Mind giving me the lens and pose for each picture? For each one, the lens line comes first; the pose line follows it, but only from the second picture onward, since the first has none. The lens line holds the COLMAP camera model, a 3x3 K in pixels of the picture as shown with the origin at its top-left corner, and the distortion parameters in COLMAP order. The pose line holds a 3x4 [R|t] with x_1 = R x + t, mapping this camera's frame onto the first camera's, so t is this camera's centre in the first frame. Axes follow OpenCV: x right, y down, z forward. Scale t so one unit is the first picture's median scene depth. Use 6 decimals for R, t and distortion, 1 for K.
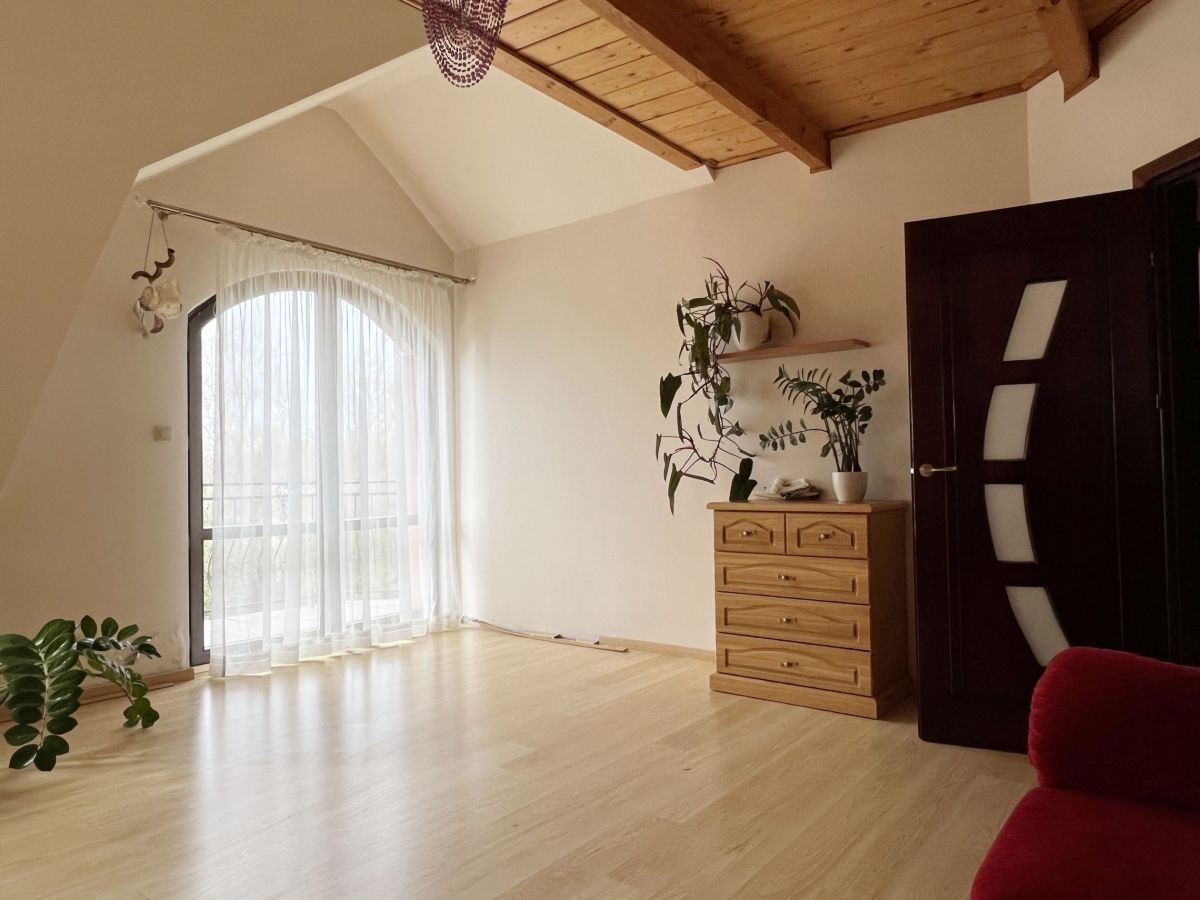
lens RADIAL K [[804.8, 0, 599.6], [0, 804.8, 449.2], [0, 0, 1]] dist [-0.000202, -0.000359]
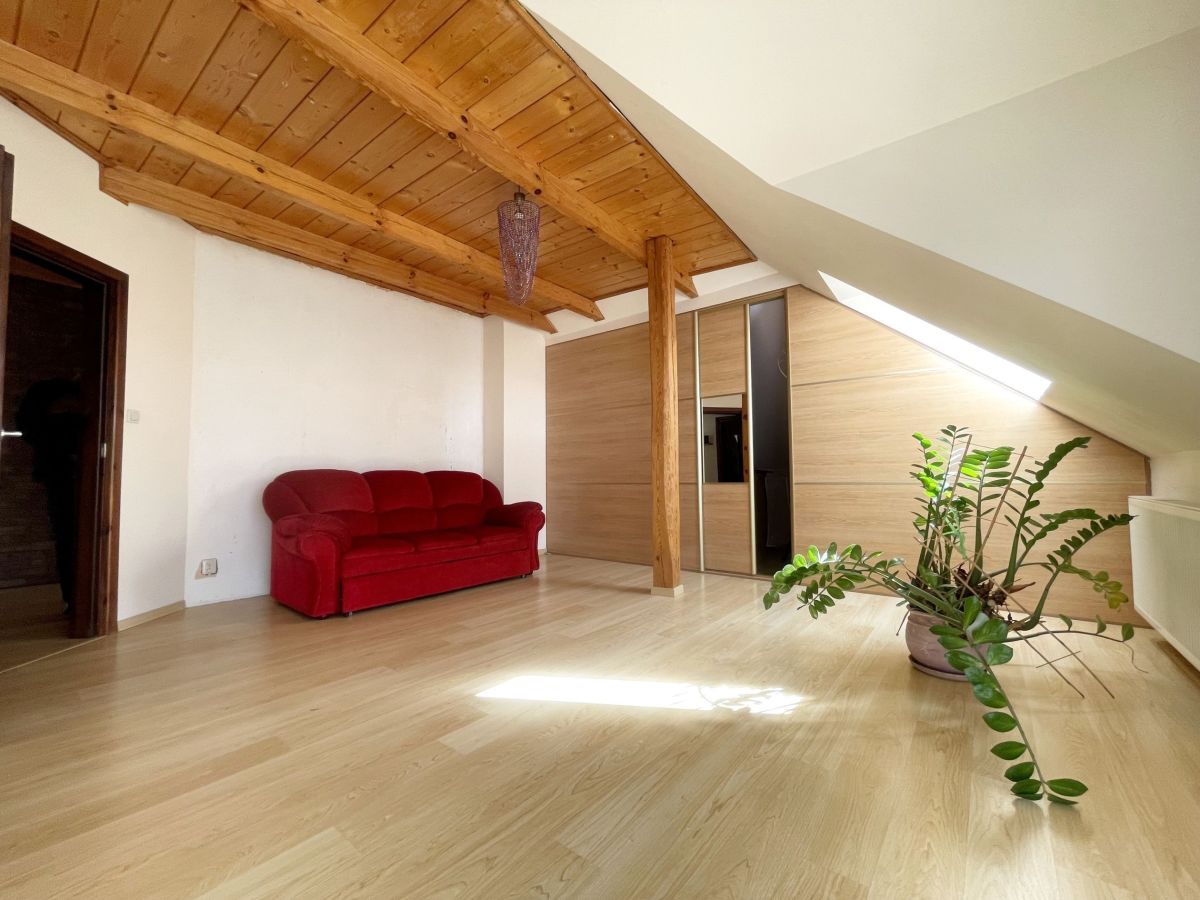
lens RADIAL K [[490.0, 0, 598.3], [0, 490.0, 455.6], [0, 0, 1]] dist [0.008692, -0.000624]
pose [[-0.999616, 0.027090, 0.005766, -0.259222], [0.026606, 0.997057, -0.071897, 0.108127], [-0.007697, -0.071716, -0.997395, 1.551346]]
